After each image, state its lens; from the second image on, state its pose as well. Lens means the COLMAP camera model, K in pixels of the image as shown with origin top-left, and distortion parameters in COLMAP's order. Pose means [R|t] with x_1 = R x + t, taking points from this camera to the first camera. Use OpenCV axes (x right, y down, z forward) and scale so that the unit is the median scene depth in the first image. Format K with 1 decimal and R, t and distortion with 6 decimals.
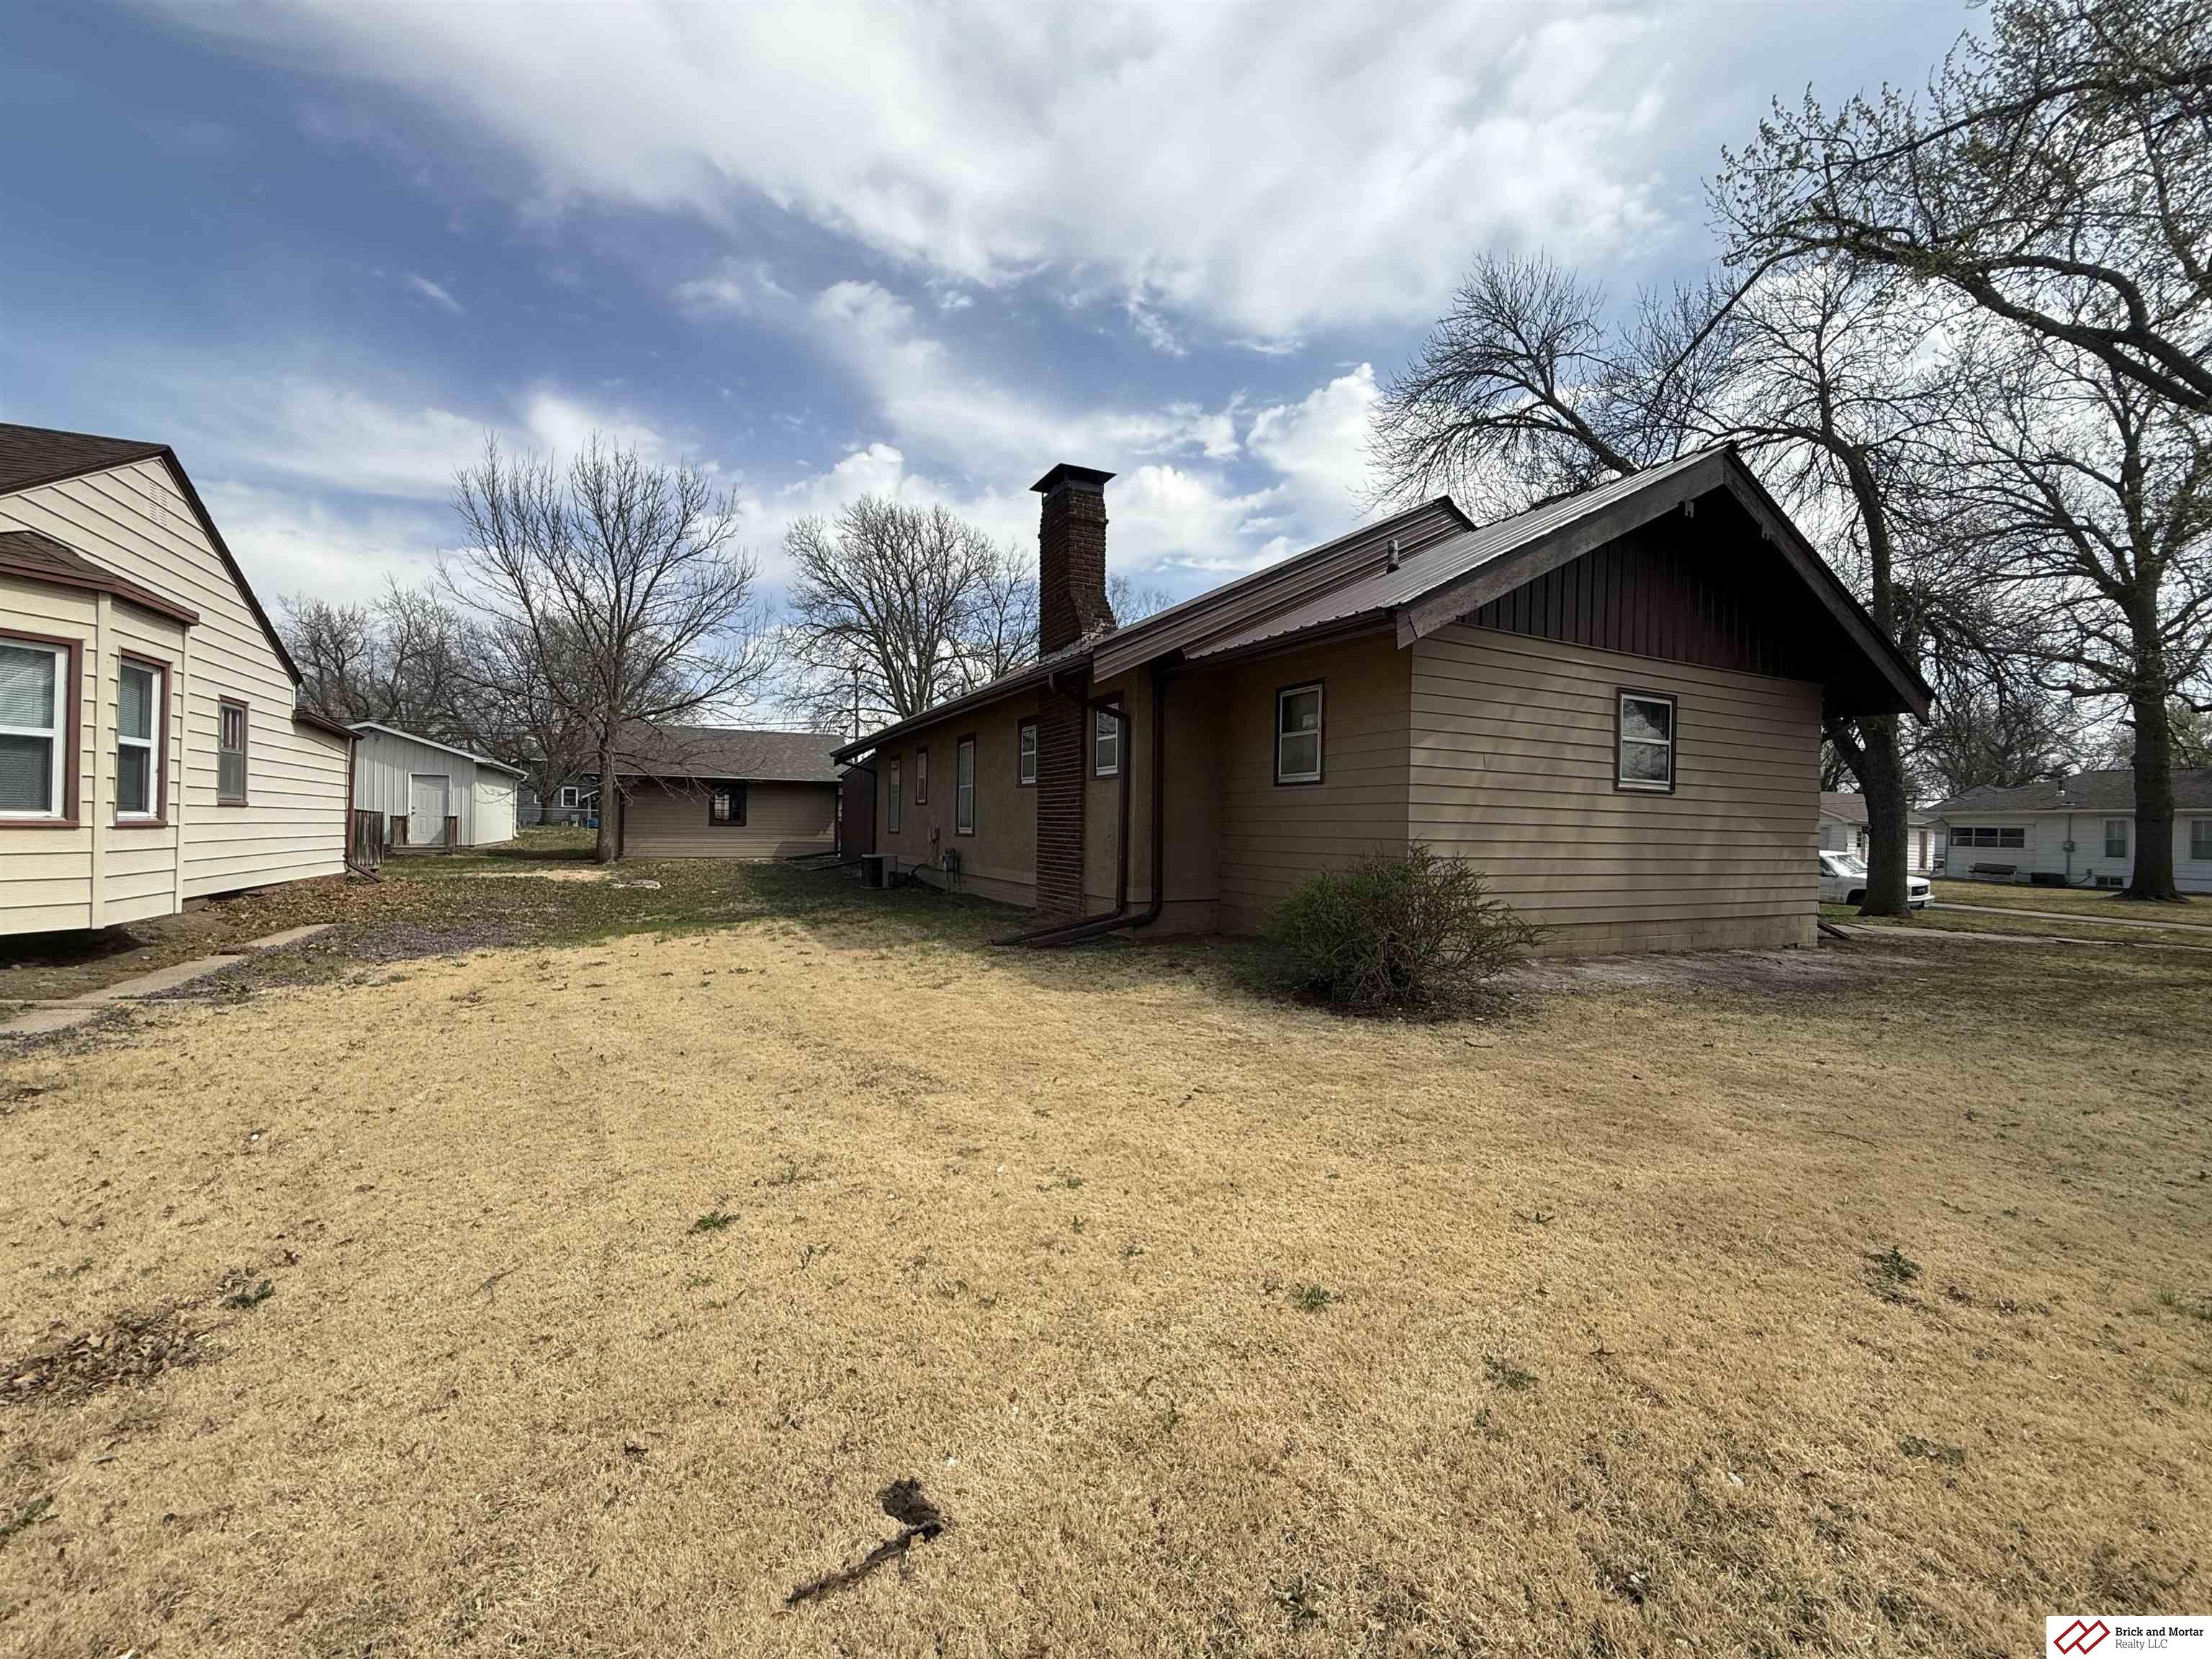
lens RADIAL K [[891.0, 0, 1105.6], [0, 891.0, 821.5], [0, 0, 1]] dist [-0.001132, -0.000045]
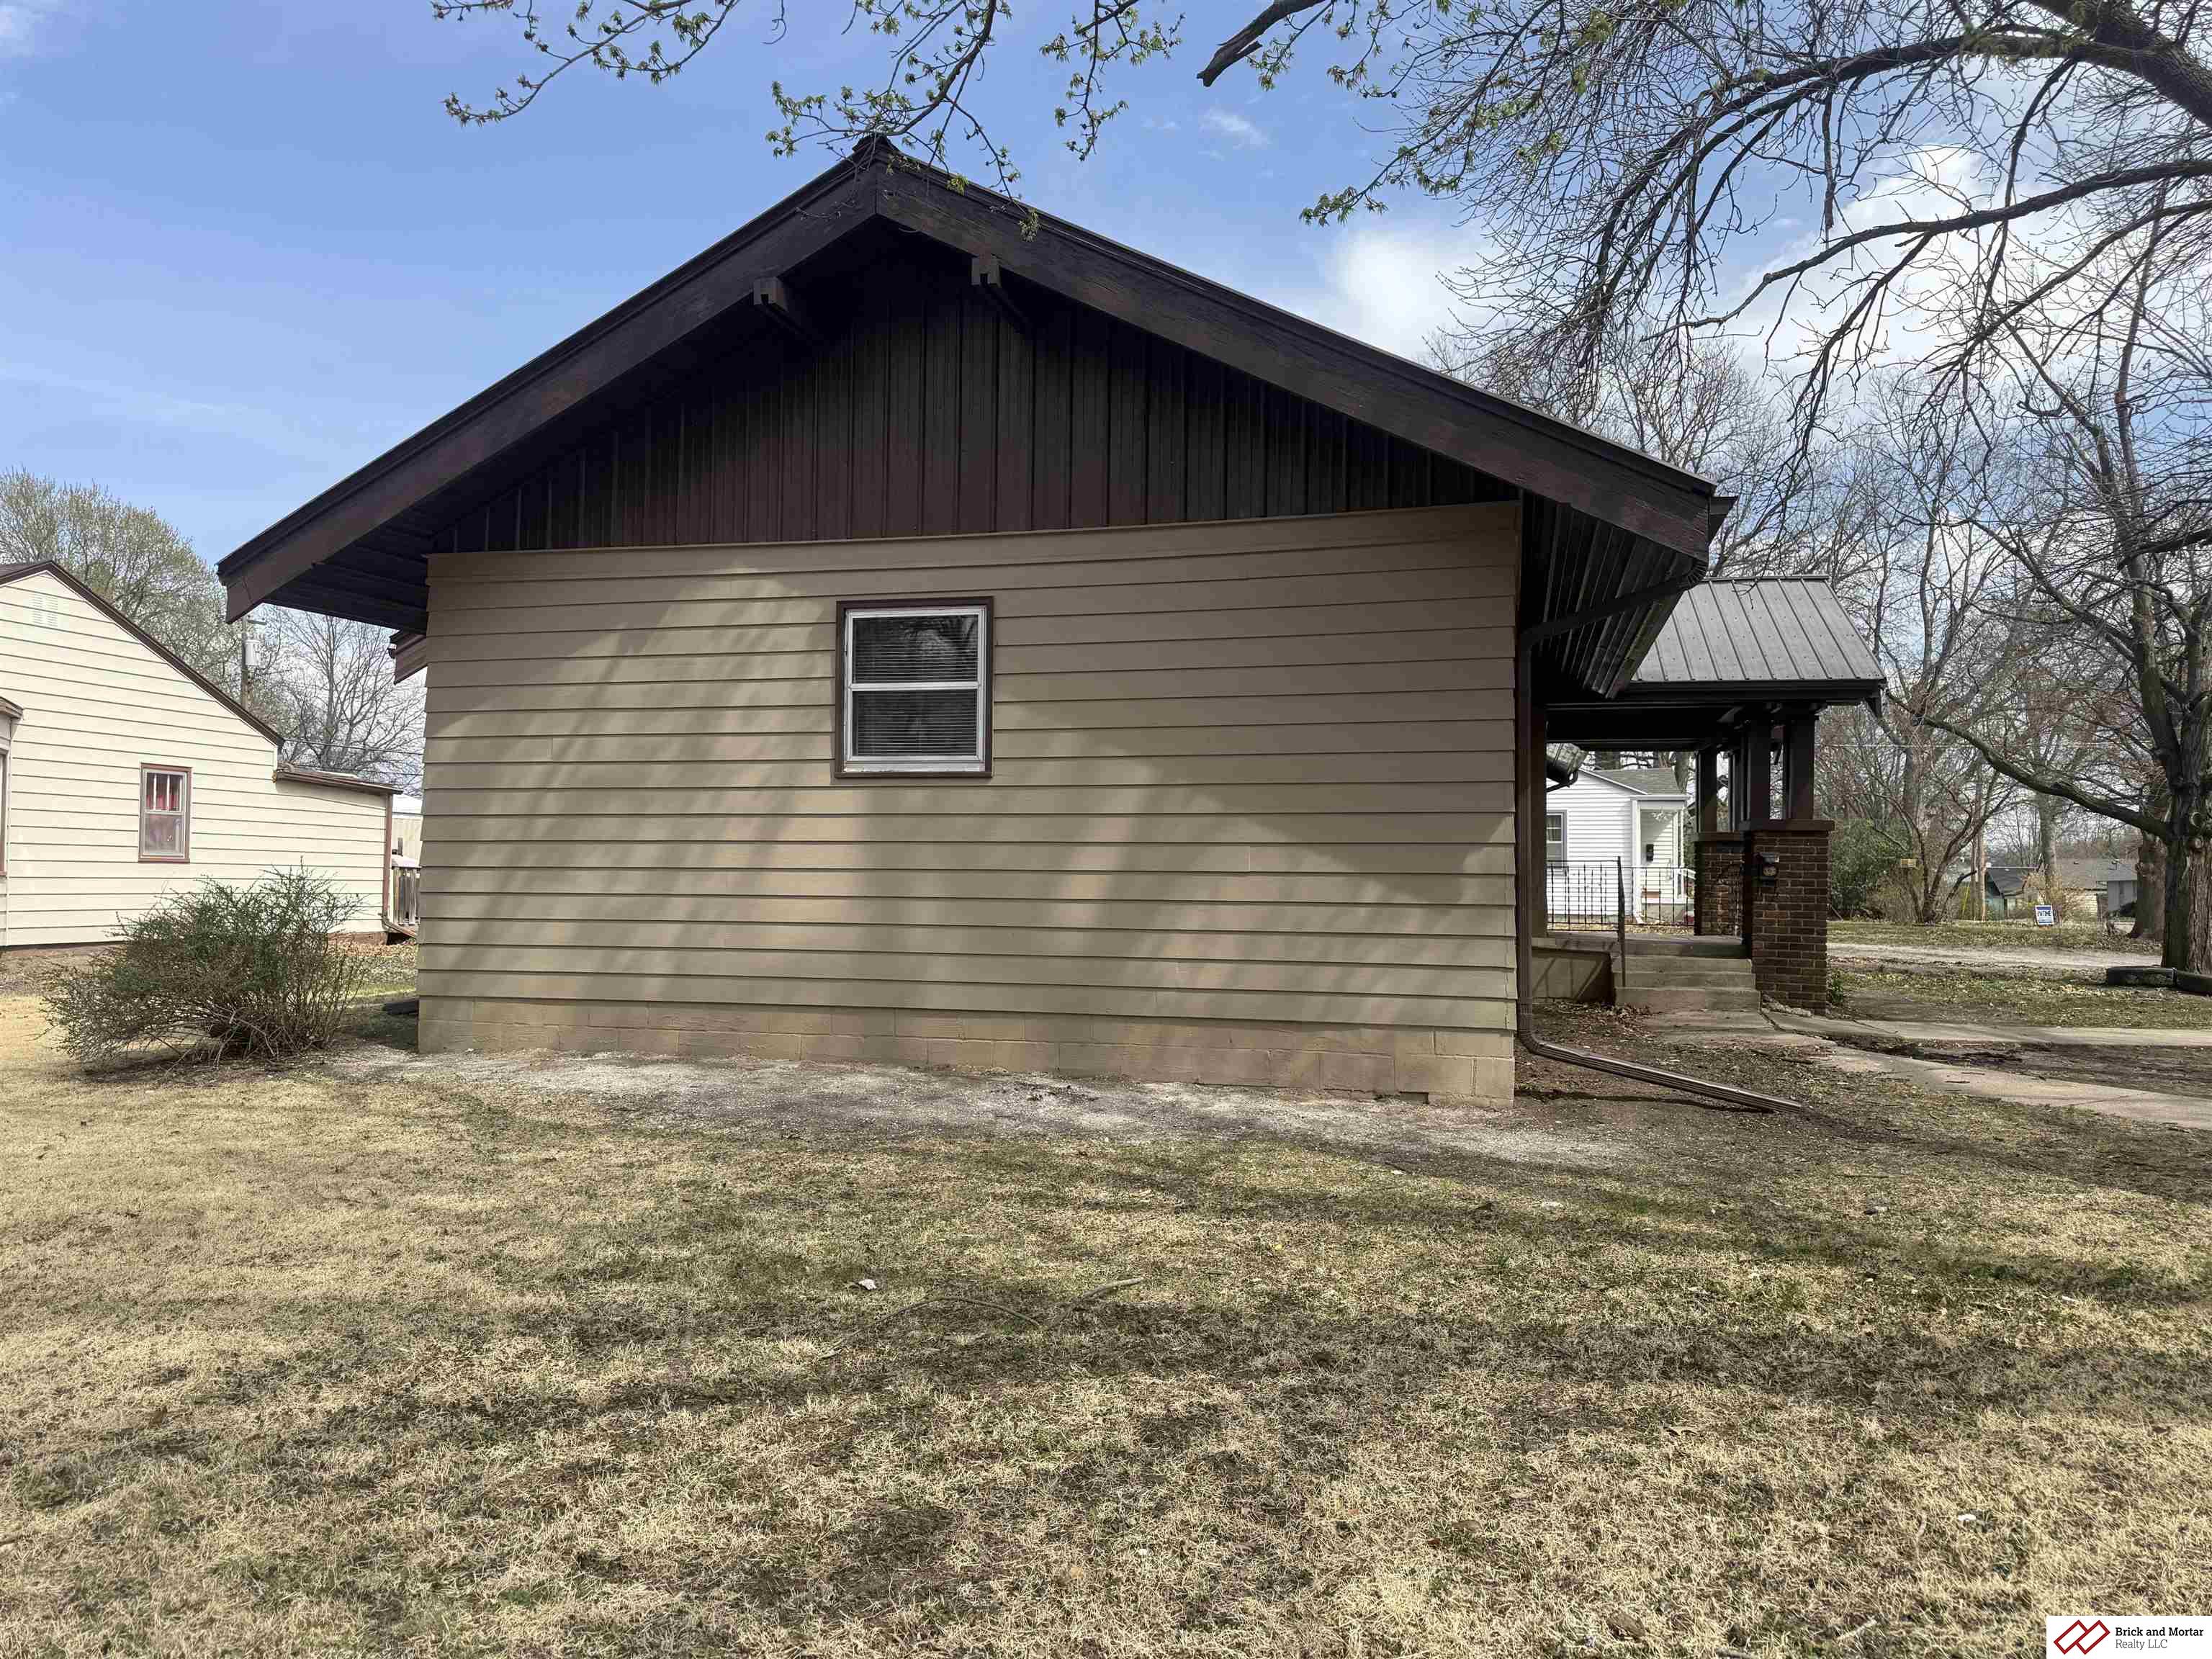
lens RADIAL K [[1535.5, 0, 1109.2], [0, 1535.5, 836.6], [0, 0, 1]] dist [0.013300, -0.000427]
pose [[0.762149, -0.032915, -0.646564, 1.352180], [0.011413, 0.999235, -0.037415, 0.042305], [0.647301, 0.021137, 0.761942, 0.353702]]
